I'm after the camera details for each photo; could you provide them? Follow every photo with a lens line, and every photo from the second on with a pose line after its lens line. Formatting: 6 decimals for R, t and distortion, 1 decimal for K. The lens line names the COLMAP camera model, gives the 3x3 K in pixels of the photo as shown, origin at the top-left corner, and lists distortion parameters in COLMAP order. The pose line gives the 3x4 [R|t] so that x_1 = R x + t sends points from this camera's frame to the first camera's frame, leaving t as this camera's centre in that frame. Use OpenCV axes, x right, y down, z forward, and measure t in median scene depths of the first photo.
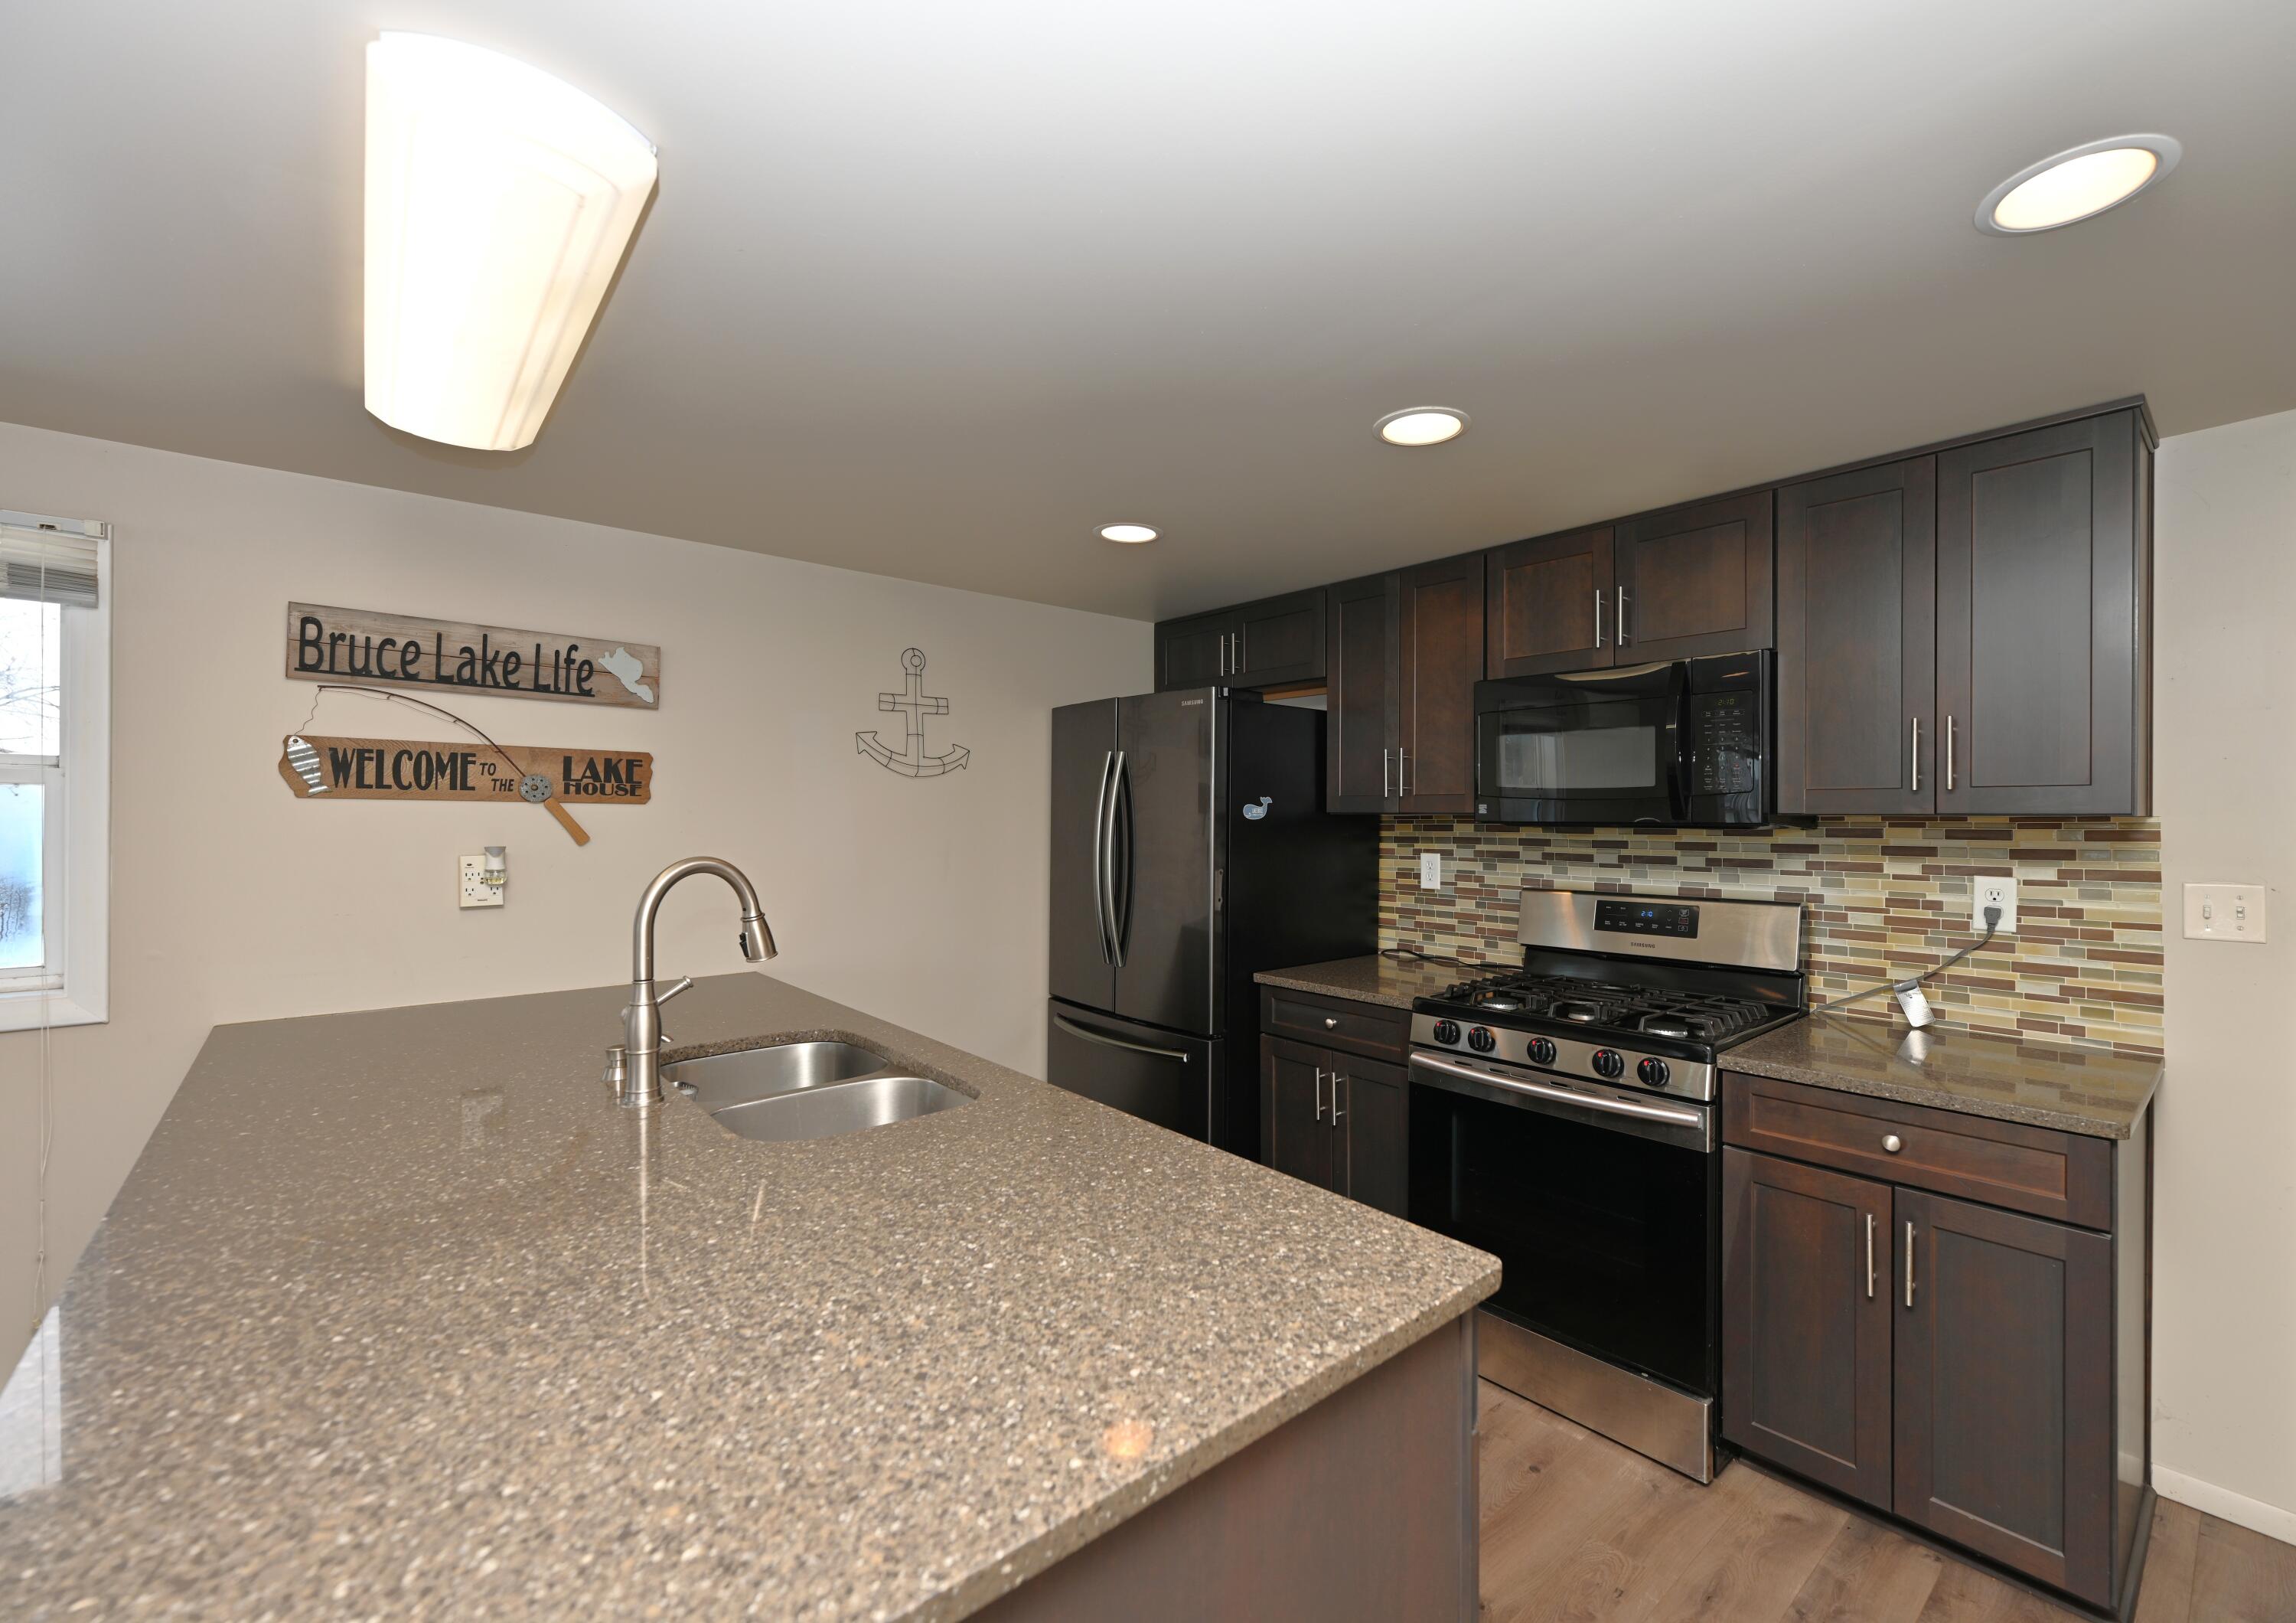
lens RADIAL K [[963.8, 0, 1225.0], [0, 963.8, 815.9], [0, 0, 1]] dist [-0.001576, -0.000114]
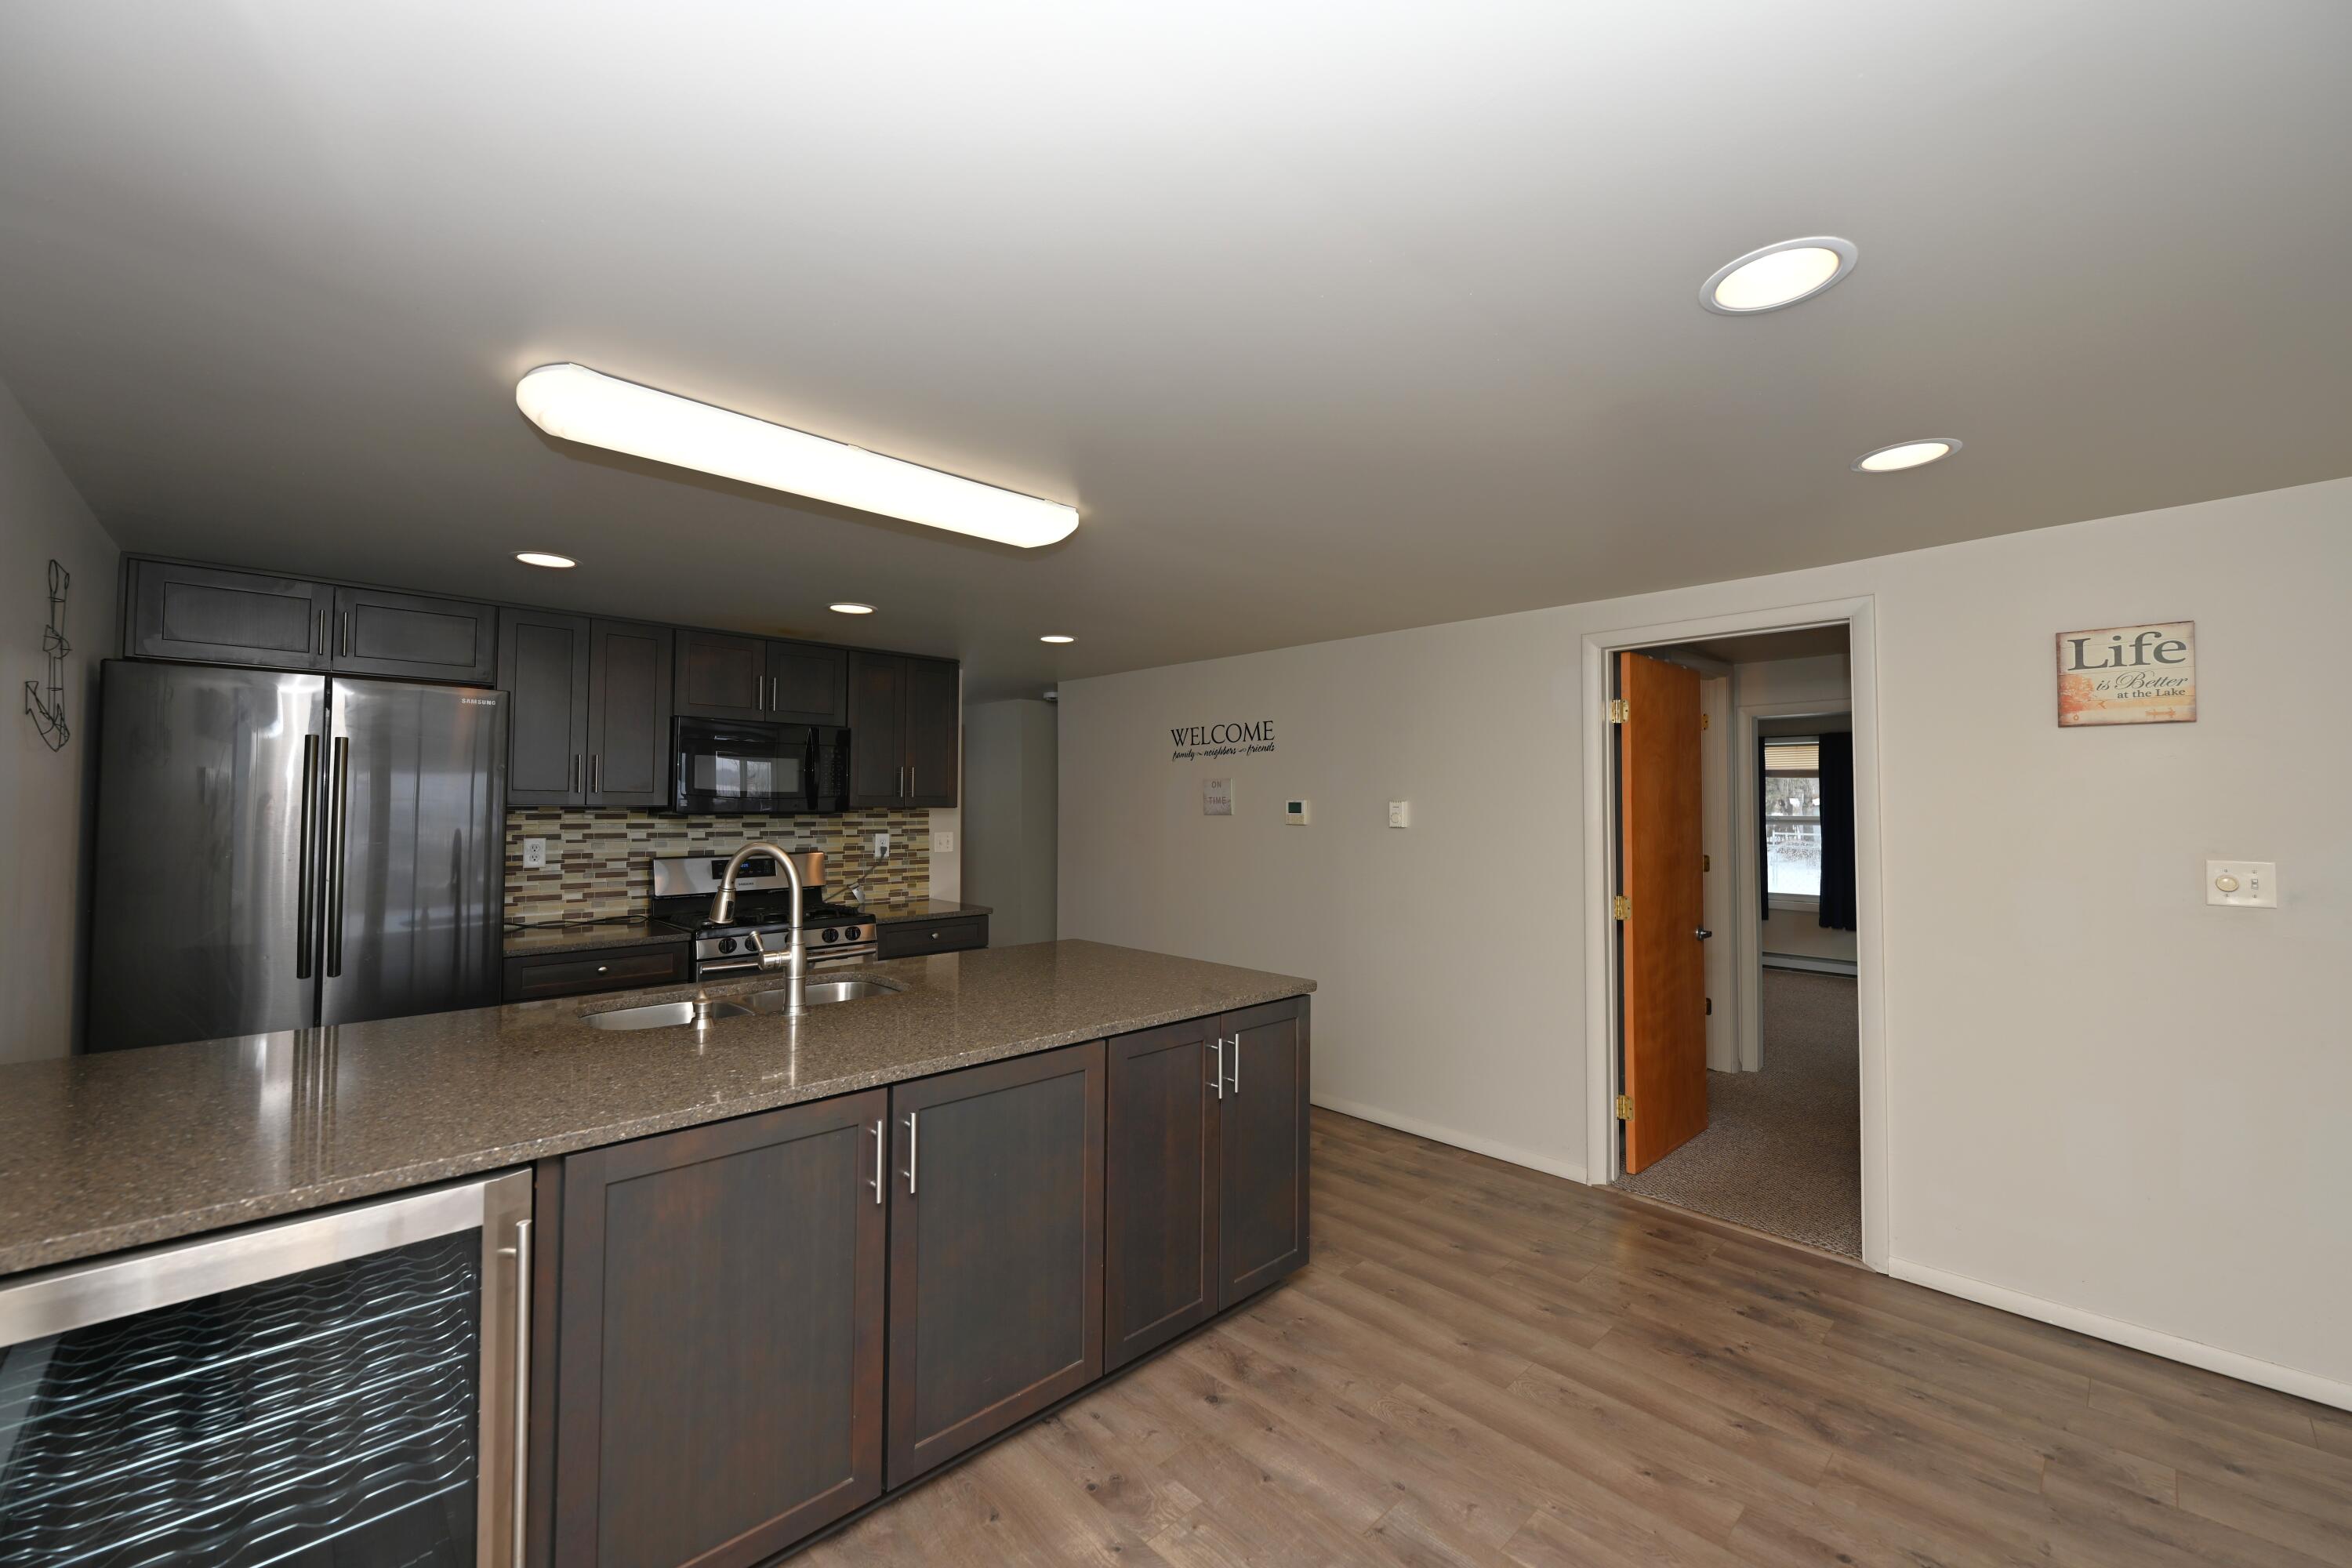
lens RADIAL K [[932.8, 0, 1178.5], [0, 932.8, 777.7], [0, 0, 1]] dist [-0.000219, -0.000094]
pose [[-0.030481, 0.028579, 0.999127, -1.344230], [-0.005308, 0.999572, -0.028754, -0.010079], [-0.999521, -0.006180, -0.030316, 0.317832]]
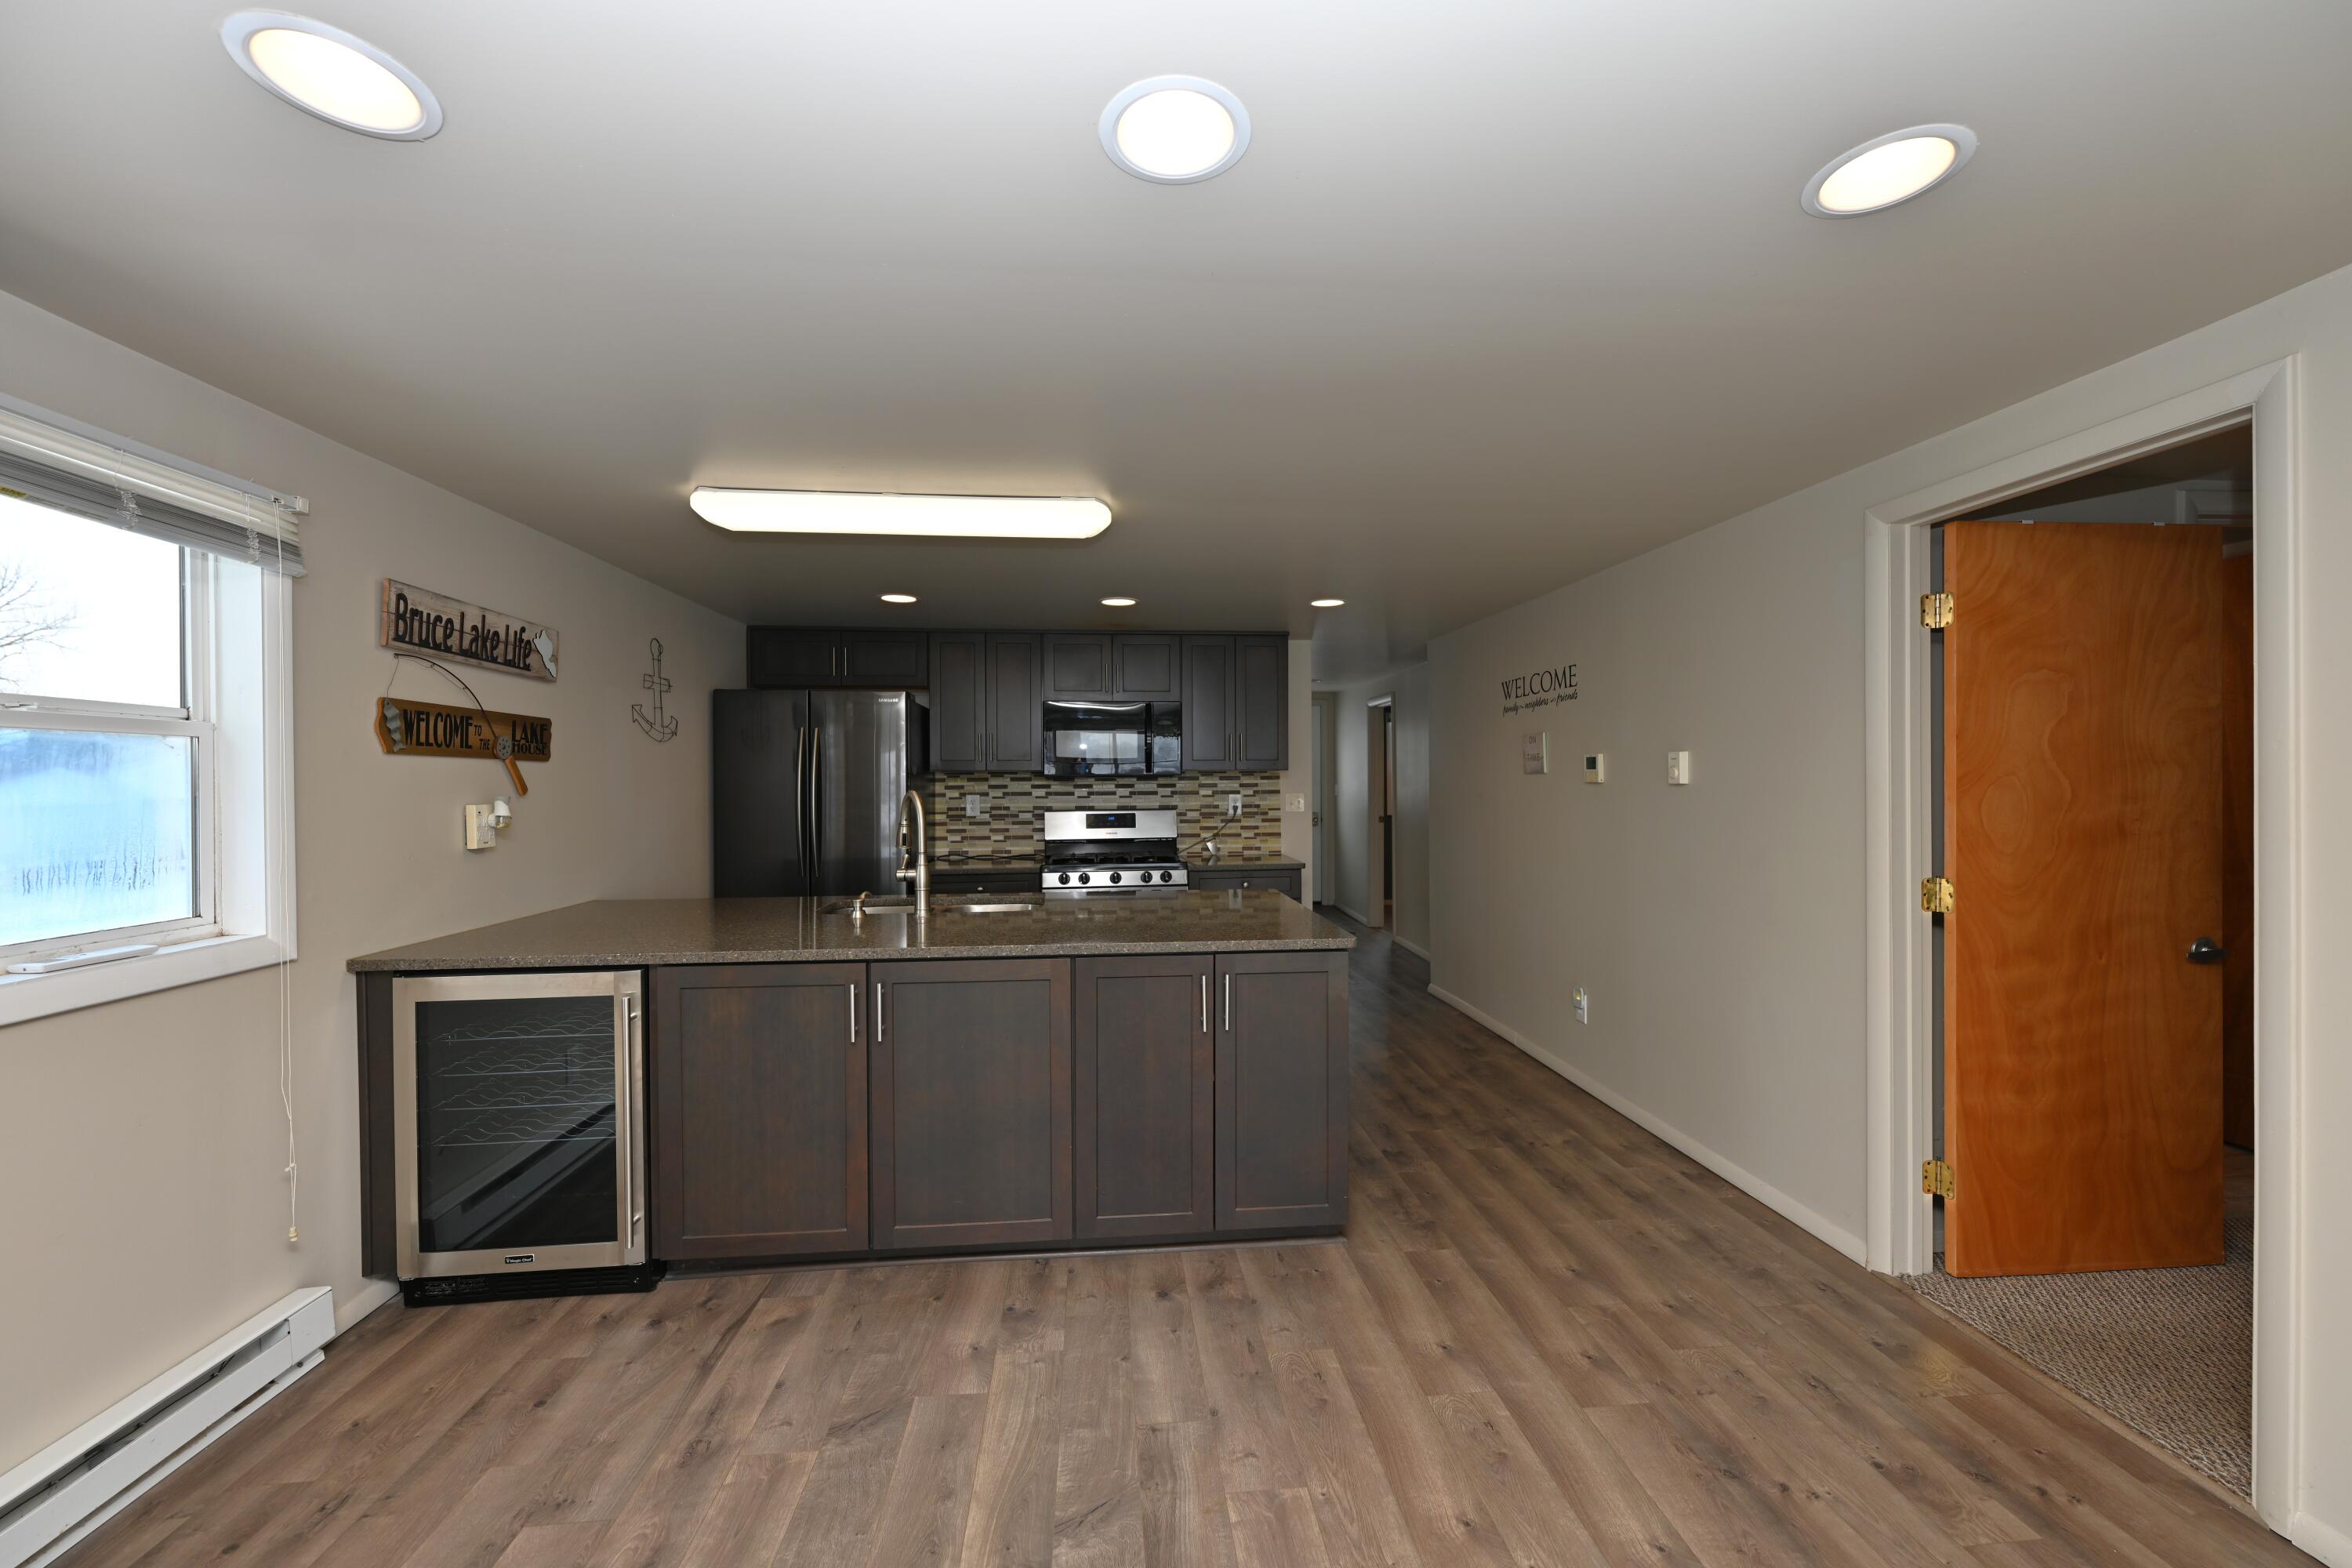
lens RADIAL K [[931.5, 0, 1182.3], [0, 931.5, 787.1], [0, 0, 1]] dist [0.000672, 0.000015]
pose [[0.595976, -0.012853, 0.802899, -1.201711], [0.007064, 0.999917, 0.010764, 0.014226], [-0.802971, -0.000743, 0.596017, -0.362371]]
